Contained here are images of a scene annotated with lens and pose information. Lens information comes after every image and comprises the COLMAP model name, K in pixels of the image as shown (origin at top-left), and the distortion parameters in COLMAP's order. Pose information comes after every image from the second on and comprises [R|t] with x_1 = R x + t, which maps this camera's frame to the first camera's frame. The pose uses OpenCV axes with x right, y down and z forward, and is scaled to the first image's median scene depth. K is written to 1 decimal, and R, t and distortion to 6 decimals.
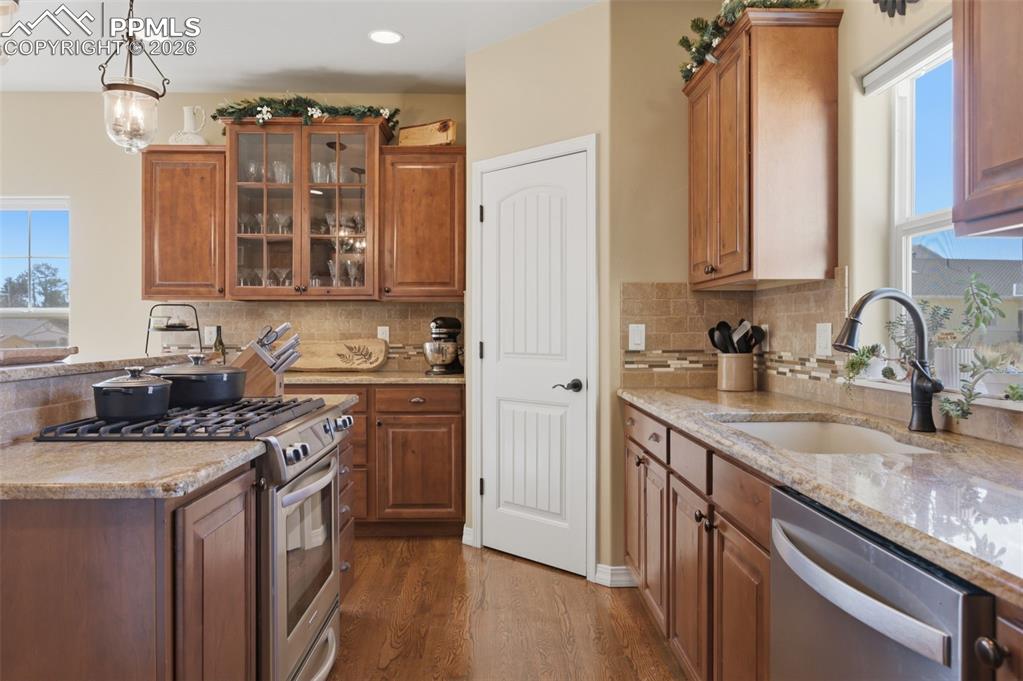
lens RADIAL K [[697.4, 0, 511.5], [0, 697.4, 340.5], [0, 0, 1]] dist [-0.007081, 0.001131]
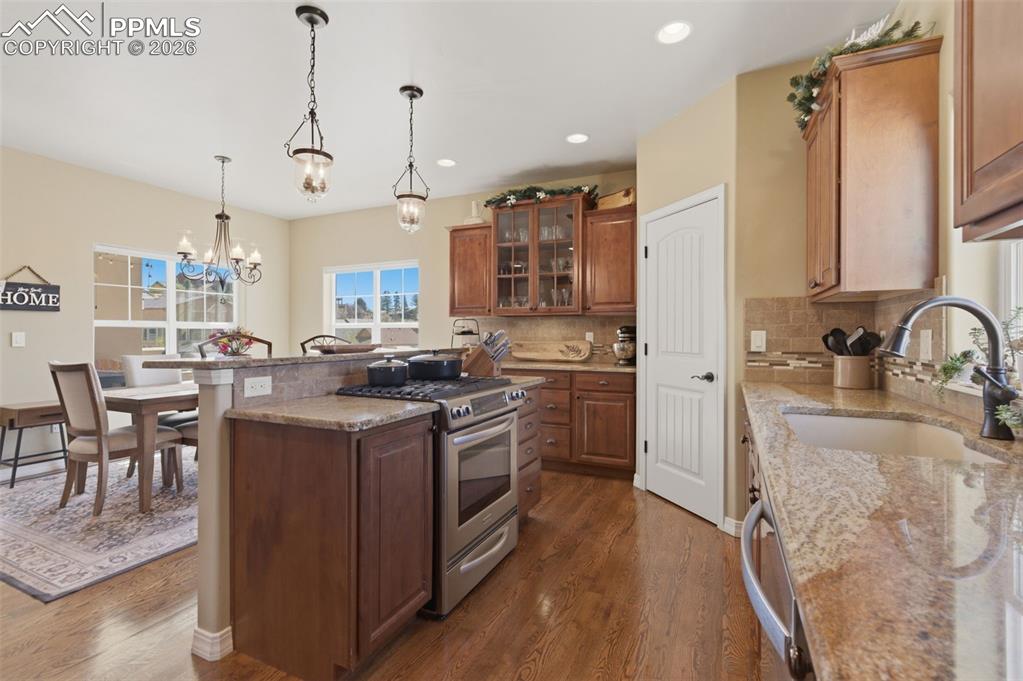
lens RADIAL K [[462.2, 0, 511.5], [0, 462.2, 340.5], [0, 0, 1]] dist [0.001022, -0.000177]
pose [[0.896850, 0.008332, -0.442255, 0.136351], [-0.009315, 0.999957, -0.000051, -0.001632], [0.442236, 0.004165, 0.896889, 0.051492]]
